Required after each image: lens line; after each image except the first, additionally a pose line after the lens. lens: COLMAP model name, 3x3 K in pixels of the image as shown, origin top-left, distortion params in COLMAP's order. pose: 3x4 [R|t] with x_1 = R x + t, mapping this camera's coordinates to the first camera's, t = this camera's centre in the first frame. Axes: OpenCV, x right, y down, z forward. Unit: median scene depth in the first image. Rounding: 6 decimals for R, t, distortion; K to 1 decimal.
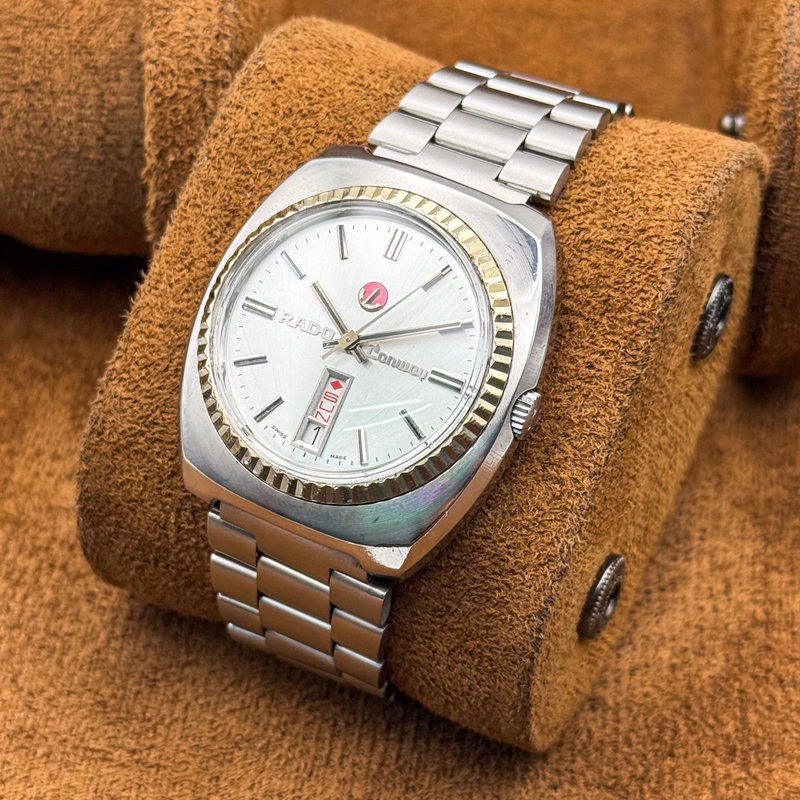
lens RADIAL K [[2316.6, 0, 400.0], [0, 2316.6, 400.0], [0, 0, 1]] dist [-0.025481, -0.232440]
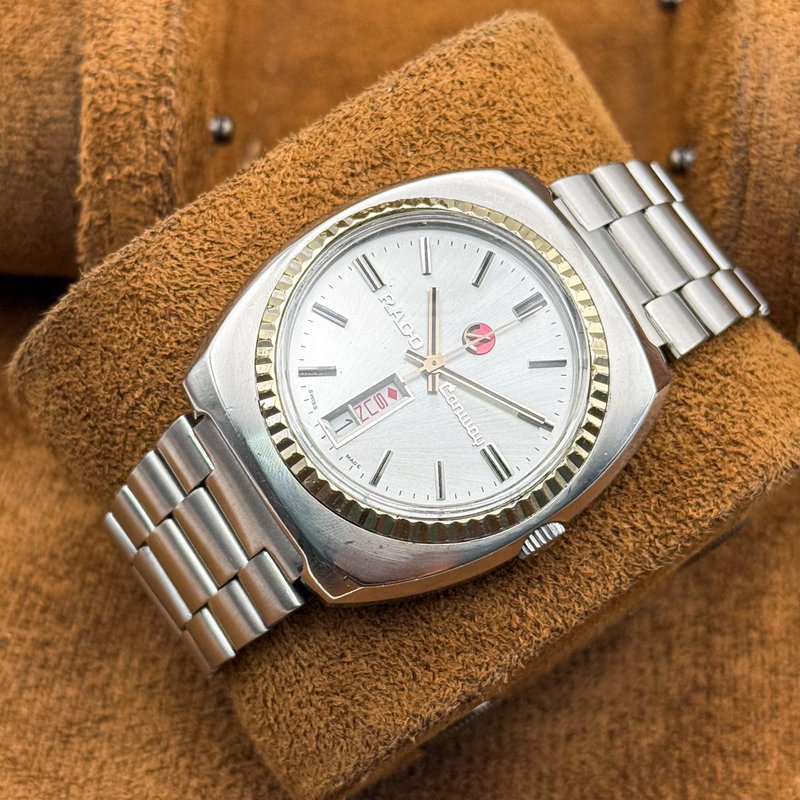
lens RADIAL K [[2316.6, 0, 400.0], [0, 2316.6, 400.0], [0, 0, 1]] dist [-0.025481, -0.232440]
pose [[0.794578, 0.573729, 0.198698, -0.199279], [-0.582639, 0.812567, -0.016313, 0.008119], [-0.170815, -0.102807, 0.979925, 0.093193]]
